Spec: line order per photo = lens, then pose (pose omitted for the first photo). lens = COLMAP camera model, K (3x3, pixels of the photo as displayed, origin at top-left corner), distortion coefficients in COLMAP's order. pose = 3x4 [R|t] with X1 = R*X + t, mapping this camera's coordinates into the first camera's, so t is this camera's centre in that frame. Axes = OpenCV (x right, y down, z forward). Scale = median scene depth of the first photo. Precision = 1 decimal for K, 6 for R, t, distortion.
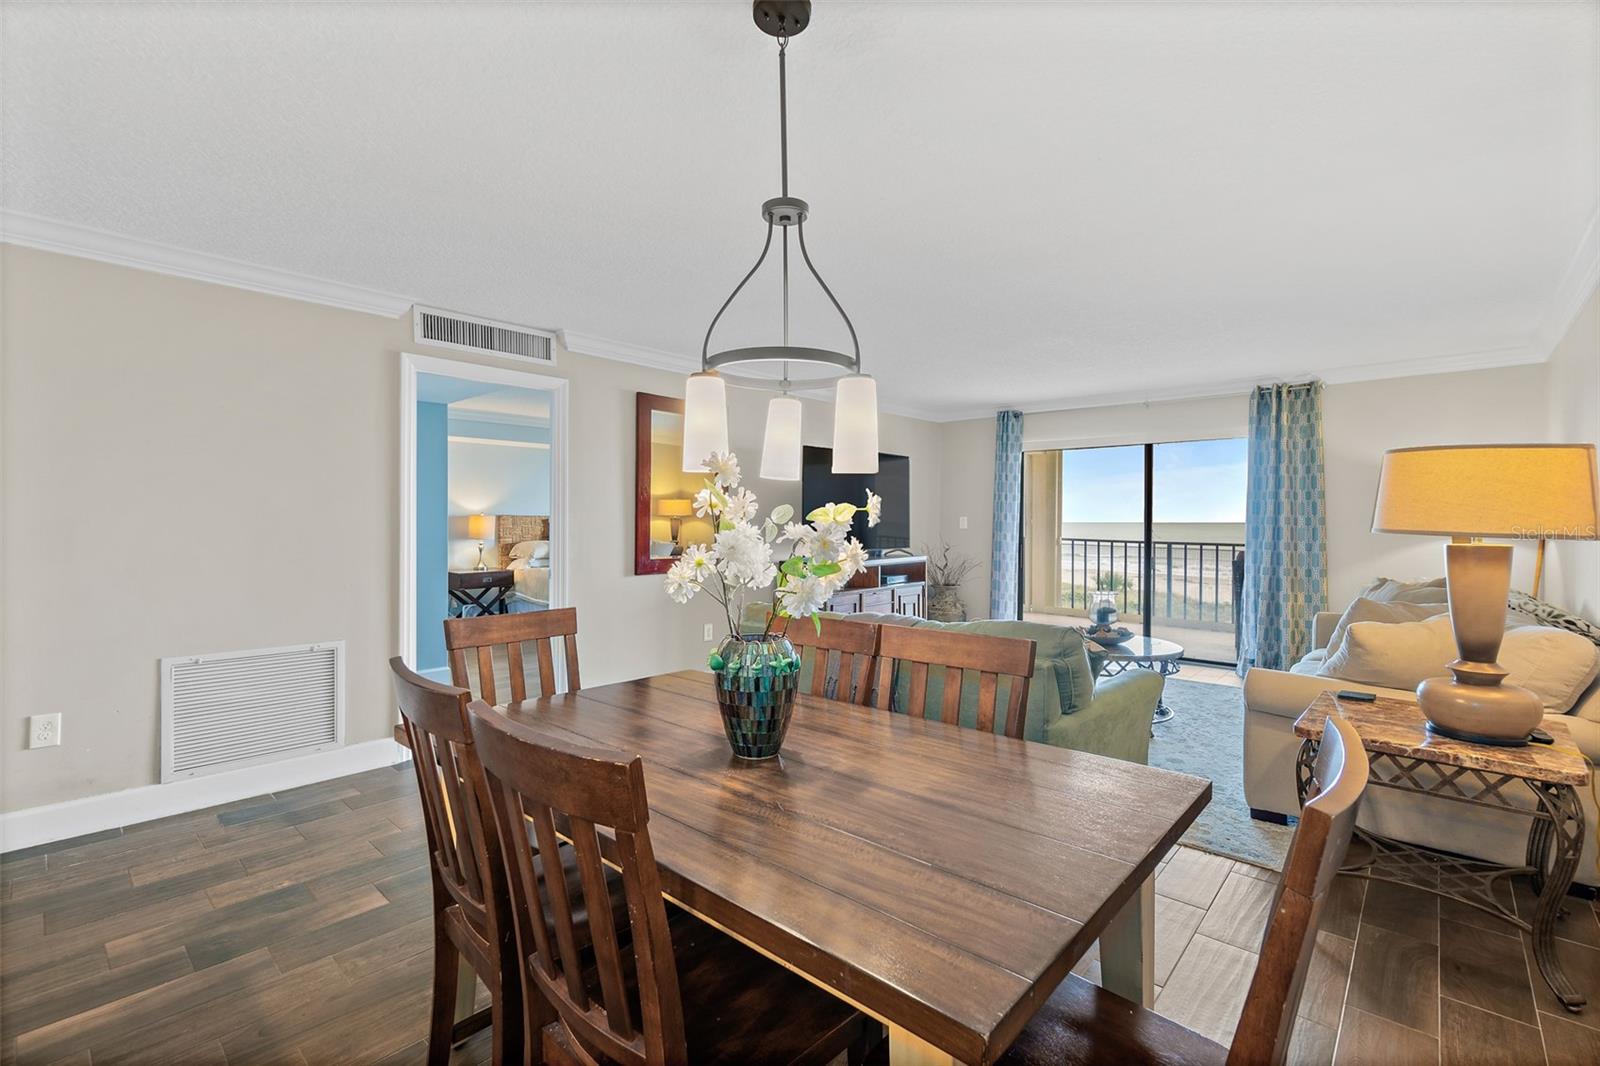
lens RADIAL K [[703.9, 0, 778.3], [0, 703.9, 522.9], [0, 0, 1]] dist [0.002531, 0.002132]
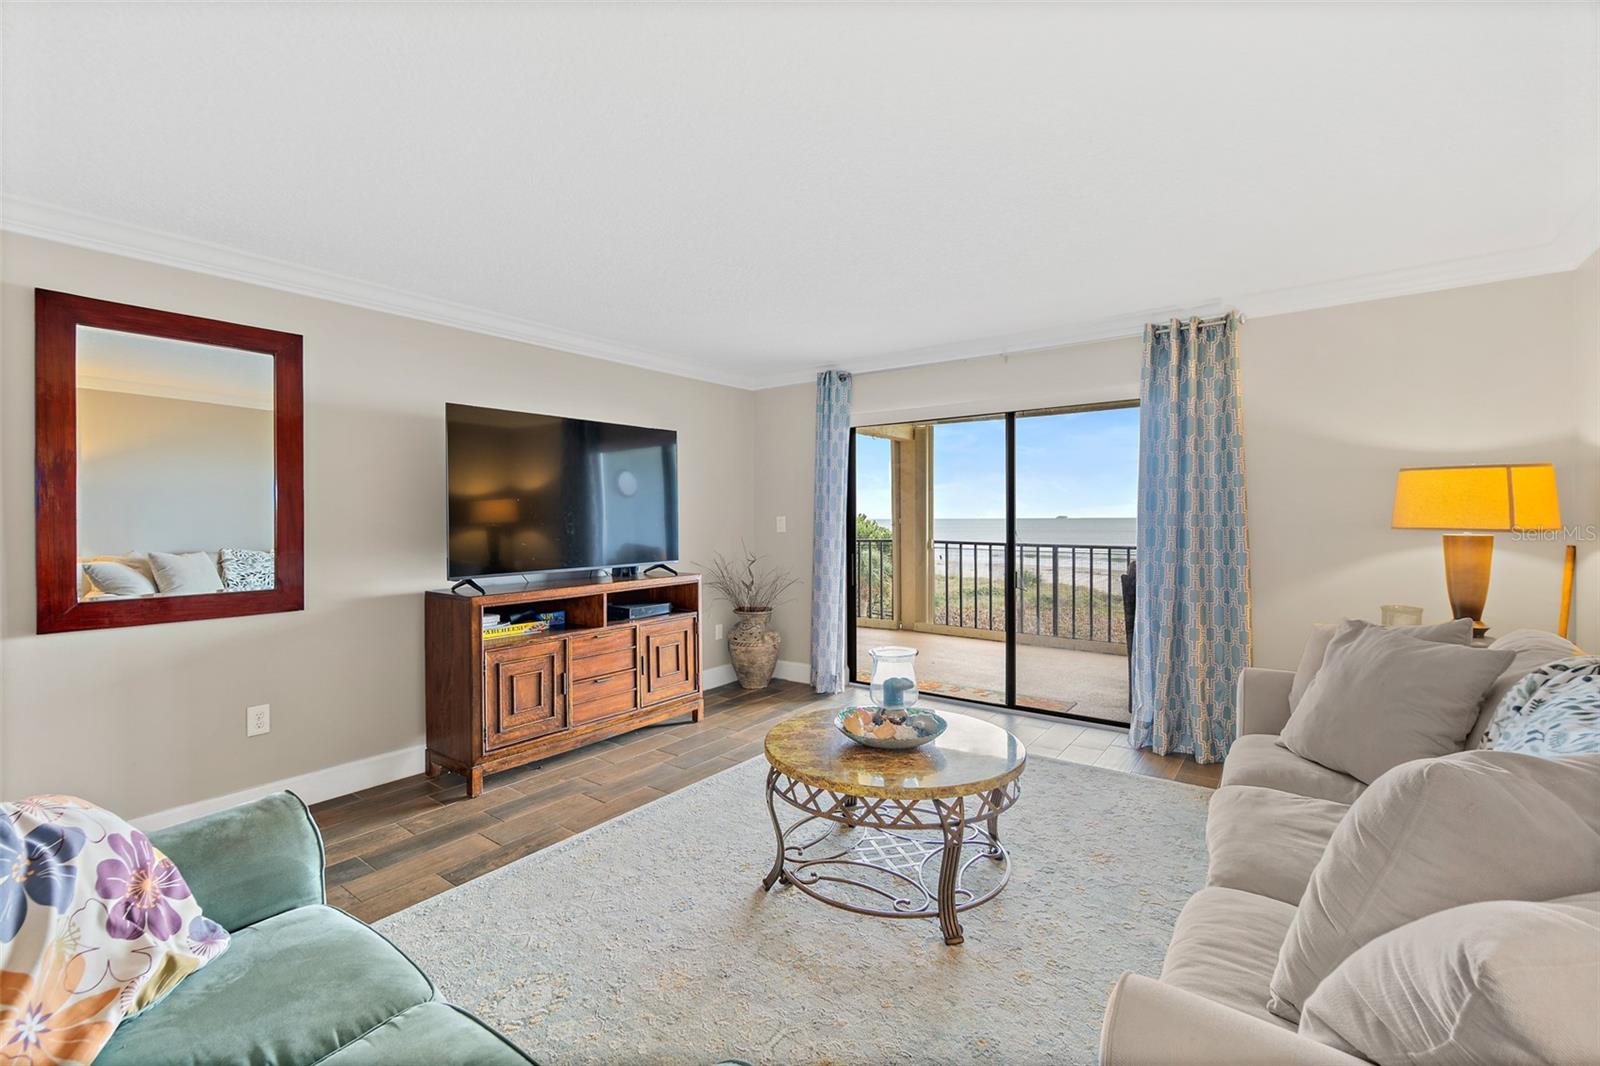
lens RADIAL K [[703.9, 0, 767.2], [0, 703.9, 513.3], [0, 0, 1]] dist [0.002531, 0.002132]
pose [[0.996264, -0.007265, 0.086055, 0.249608], [0.008022, 0.999932, -0.008456, -0.007065], [-0.085988, 0.009115, 0.996255, 0.354262]]
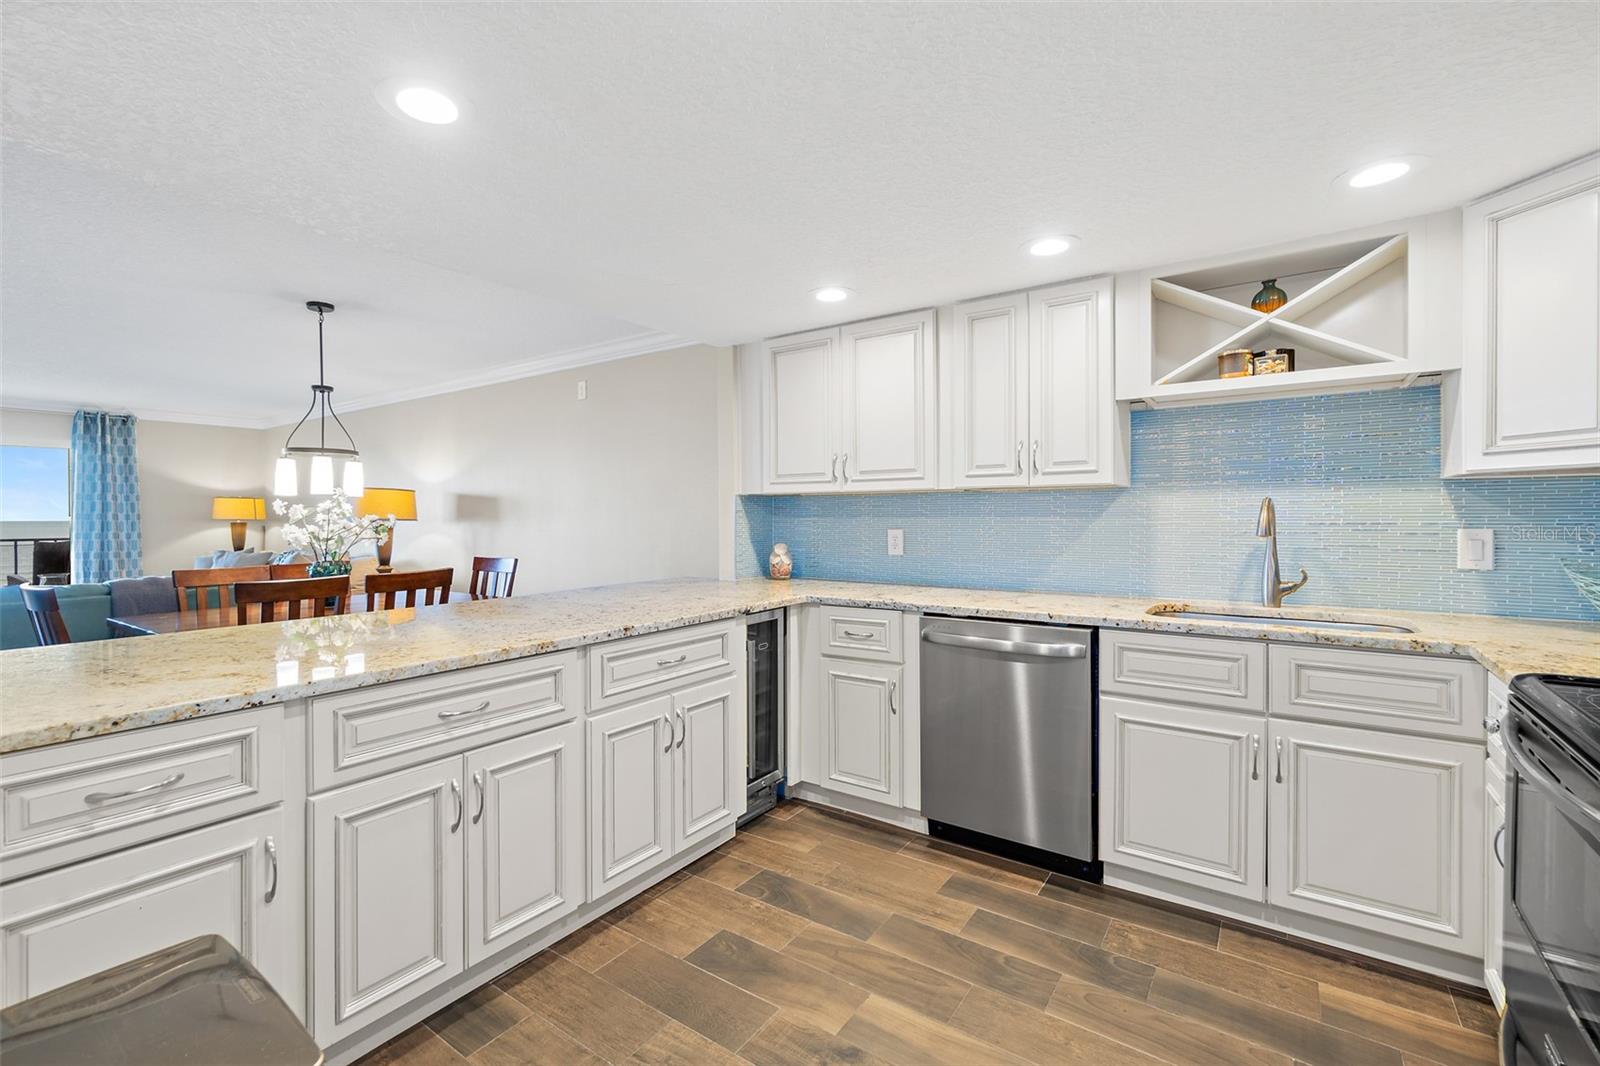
lens RADIAL K [[703.9, 0, 787.2], [0, 703.9, 523.6], [0, 0, 1]] dist [0.002531, 0.002132]
pose [[-0.129165, -0.008321, 0.991588, -0.744995], [0.008424, 0.999920, 0.009488, 0.007336], [-0.991587, 0.009578, -0.129084, -0.084161]]
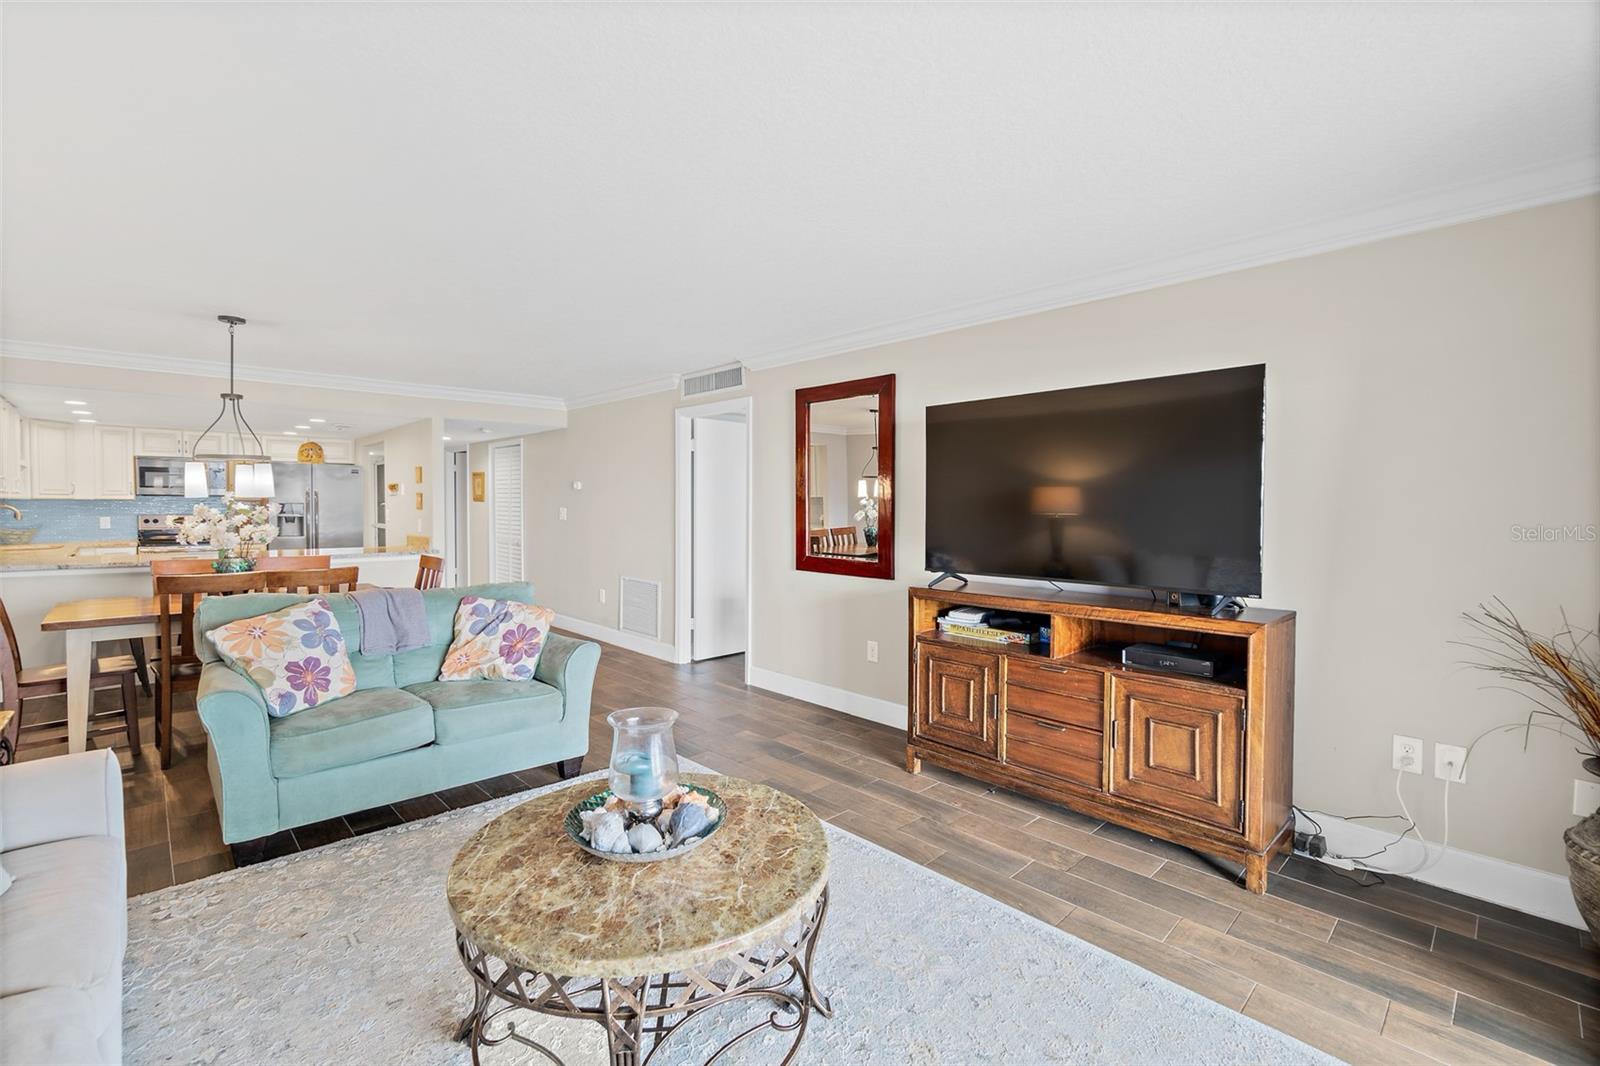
lens RADIAL K [[703.9, 0, 802.1], [0, 703.9, 517.1], [0, 0, 1]] dist [0.002531, 0.002132]
pose [[-0.054330, 0.017677, -0.998367, 0.681460], [-0.004954, 0.999826, 0.017972, -0.017712], [0.998511, 0.005922, -0.054233, 0.890129]]
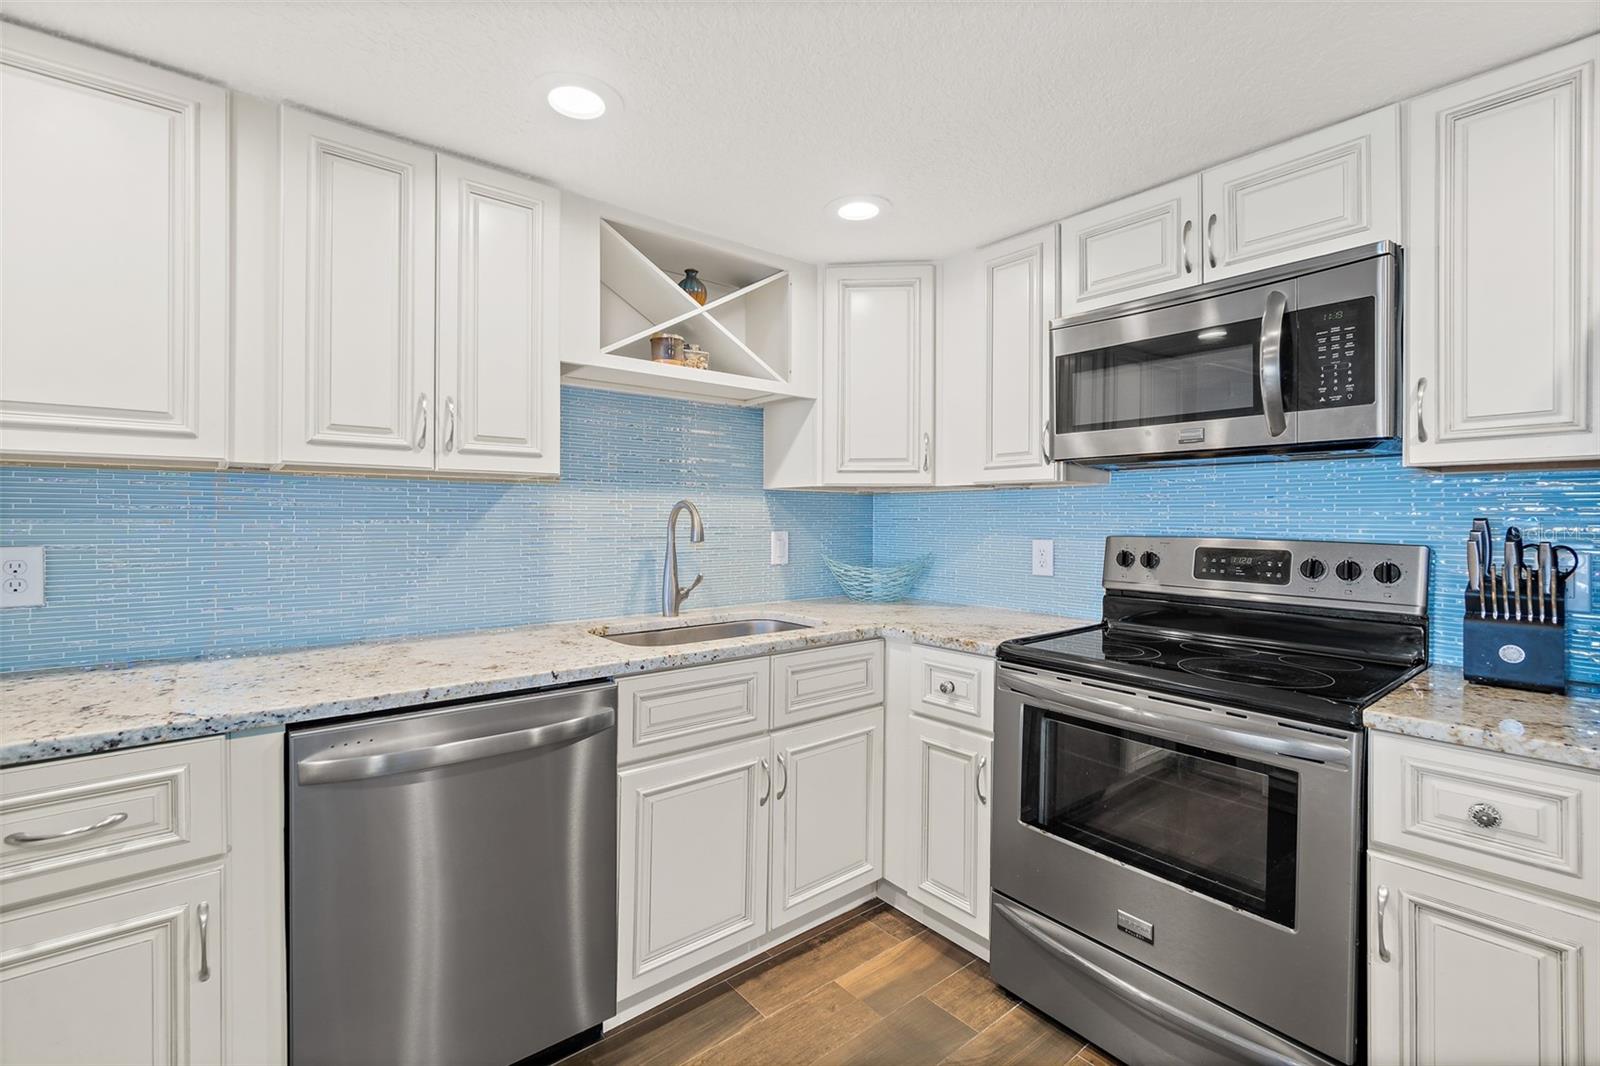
lens RADIAL K [[703.9, 0, 798.5], [0, 703.9, 523.3], [0, 0, 1]] dist [0.002531, 0.002132]
pose [[-0.989282, -0.004943, 0.145937, -0.538274], [-0.003303, 0.999929, 0.011480, 0.006470], [-0.145983, 0.010875, -0.989227, -0.049324]]
